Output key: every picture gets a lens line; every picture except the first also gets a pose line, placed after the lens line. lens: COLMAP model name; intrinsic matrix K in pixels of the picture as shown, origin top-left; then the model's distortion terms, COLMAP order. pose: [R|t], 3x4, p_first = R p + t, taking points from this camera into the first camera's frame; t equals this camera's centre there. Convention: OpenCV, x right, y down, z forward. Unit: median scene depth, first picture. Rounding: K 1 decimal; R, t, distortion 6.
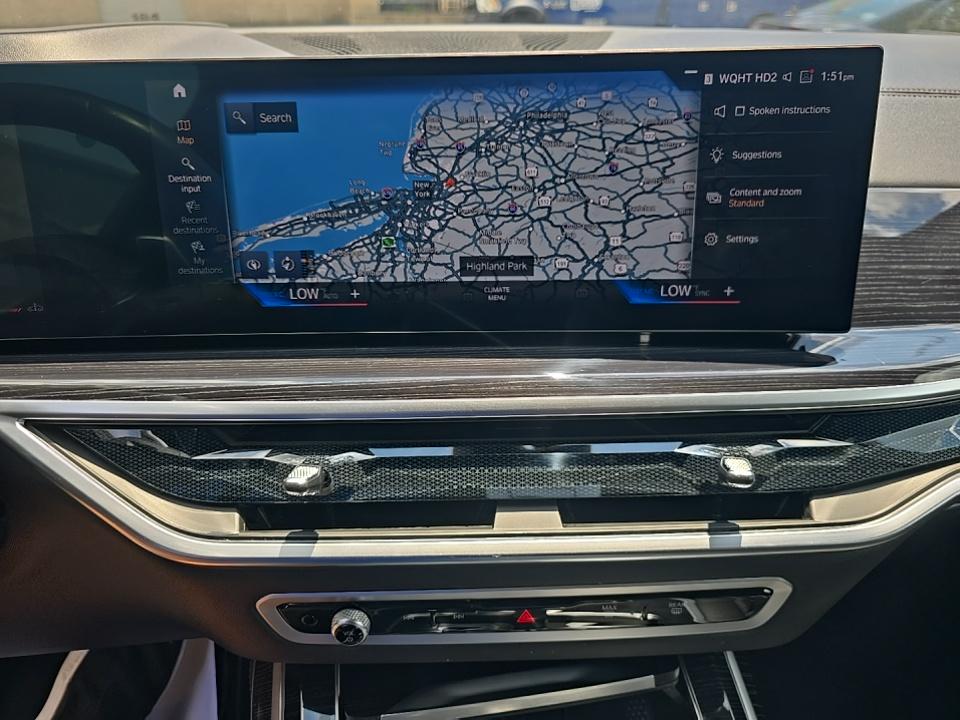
lens RADIAL K [[661.7, 0, 481.3], [0, 661.7, 362.0], [0, 0, 1]] dist [0.003630, -0.005862]
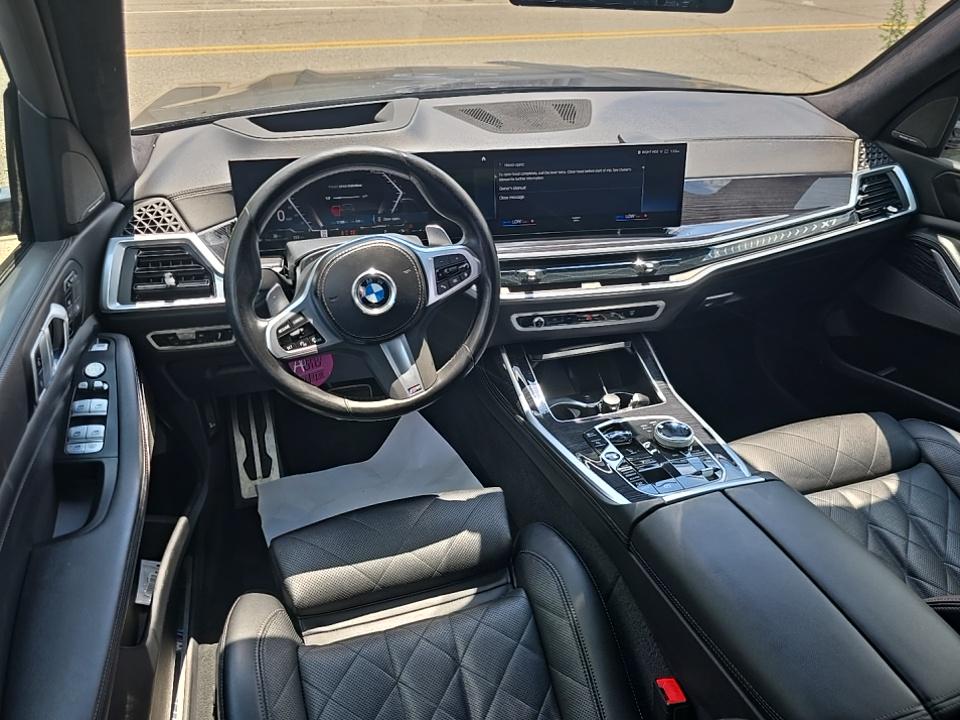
lens RADIAL K [[661.7, 0, 479.8], [0, 661.7, 357.2], [0, 0, 1]] dist [0.003630, -0.005862]
pose [[0.989599, -0.062951, 0.129350, -0.949138], [0.047052, 0.991354, 0.122489, 0.156943], [-0.135942, -0.115128, 0.984005, -2.299236]]
